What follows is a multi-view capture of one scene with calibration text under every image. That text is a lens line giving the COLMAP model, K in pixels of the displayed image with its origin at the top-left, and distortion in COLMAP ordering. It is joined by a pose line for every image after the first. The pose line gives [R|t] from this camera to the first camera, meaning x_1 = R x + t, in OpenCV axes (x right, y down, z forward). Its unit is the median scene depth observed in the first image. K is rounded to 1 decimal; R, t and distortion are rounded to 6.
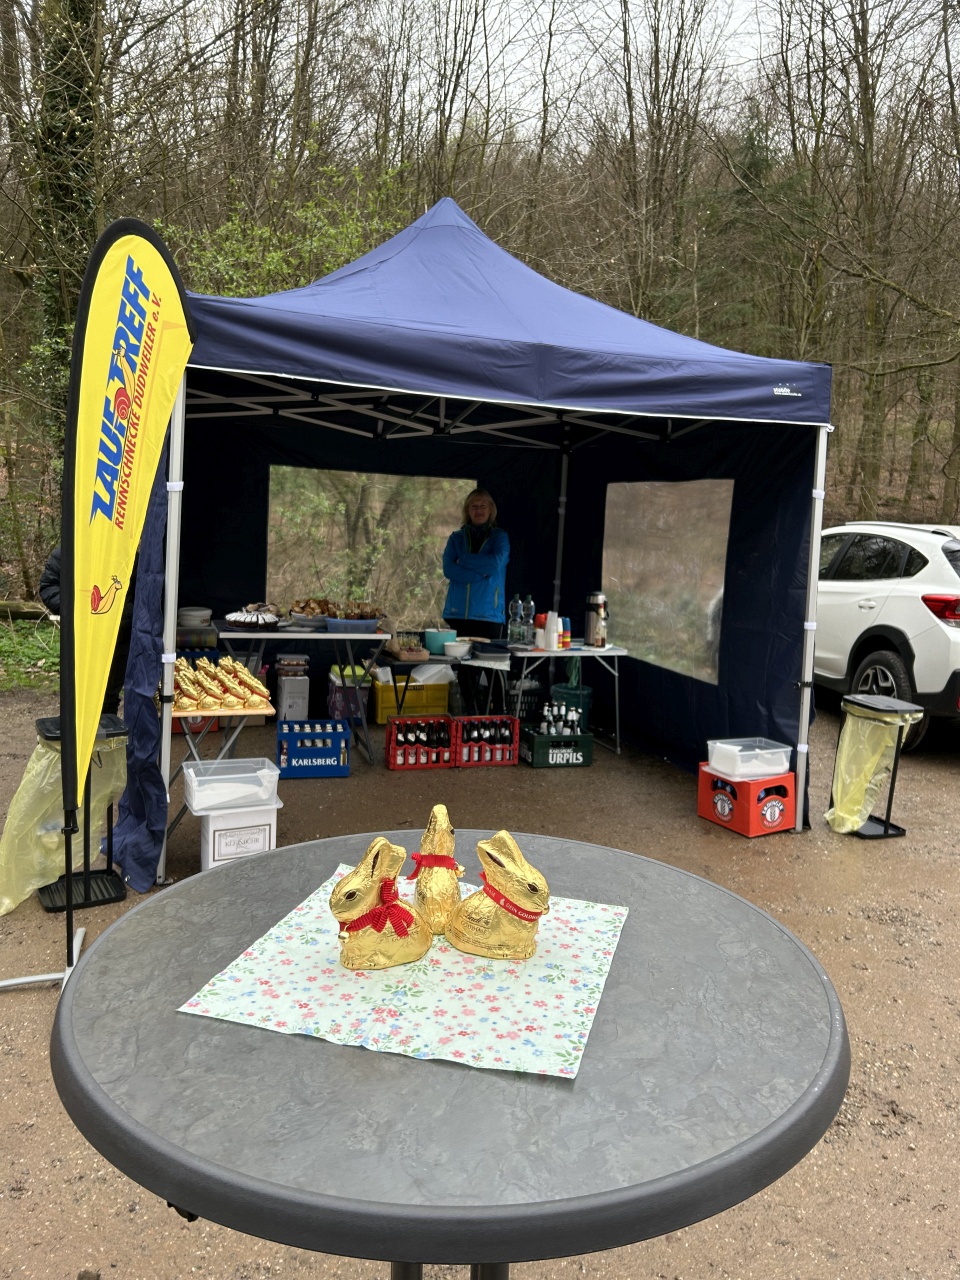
lens RADIAL K [[975.8, 0, 484.0], [0, 975.8, 638.0], [0, 0, 1]] dist [0.042999, -0.040743]
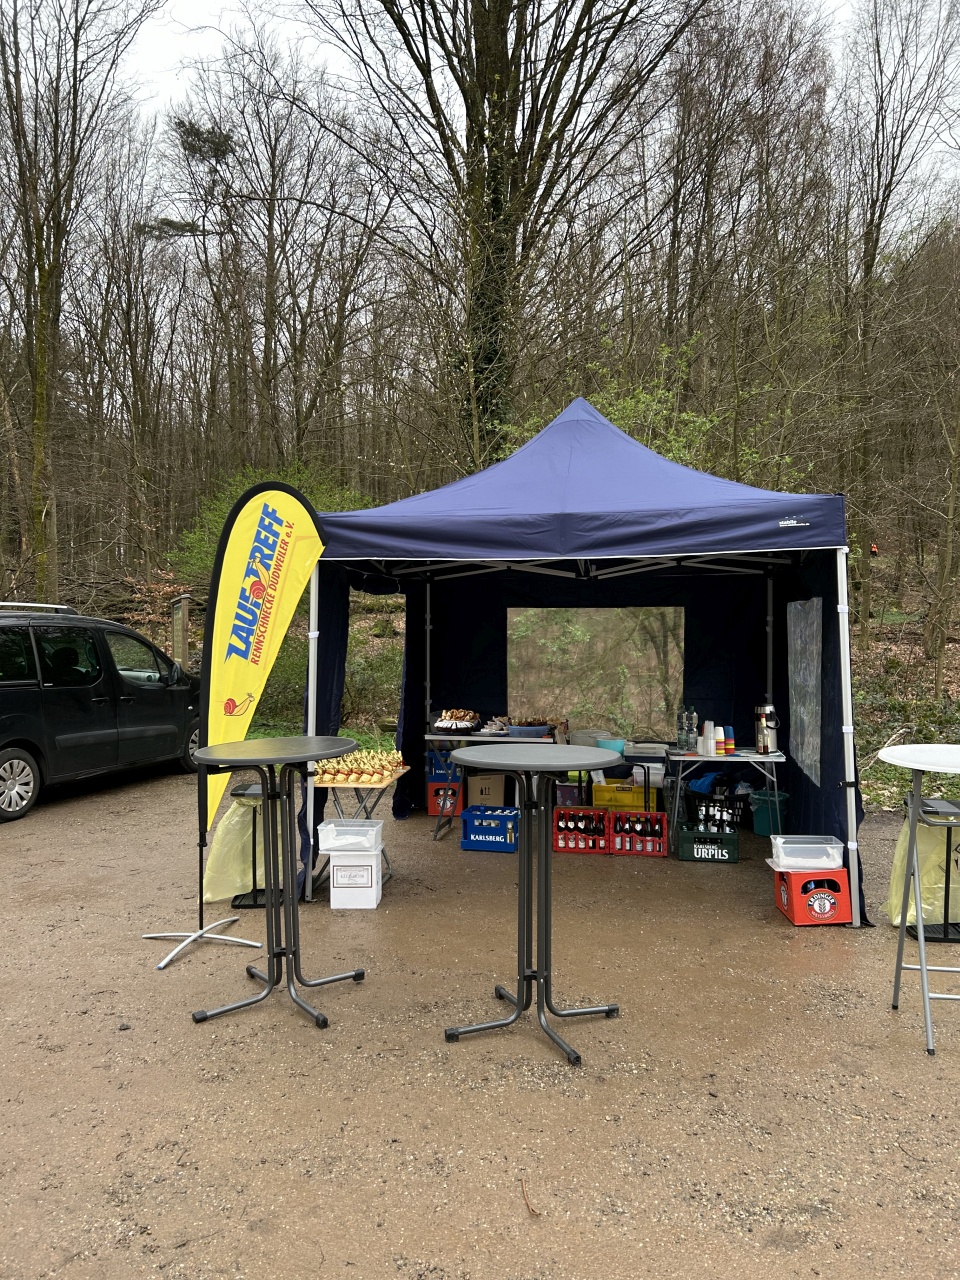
lens RADIAL K [[984.9, 0, 476.0], [0, 984.9, 634.9], [0, 0, 1]] dist [0.062397, -0.062506]
pose [[0.854860, -0.053179, -0.516126, 0.634916], [-0.016685, 0.991402, -0.129784, 0.038449], [0.518590, 0.119559, 0.846623, -0.172582]]
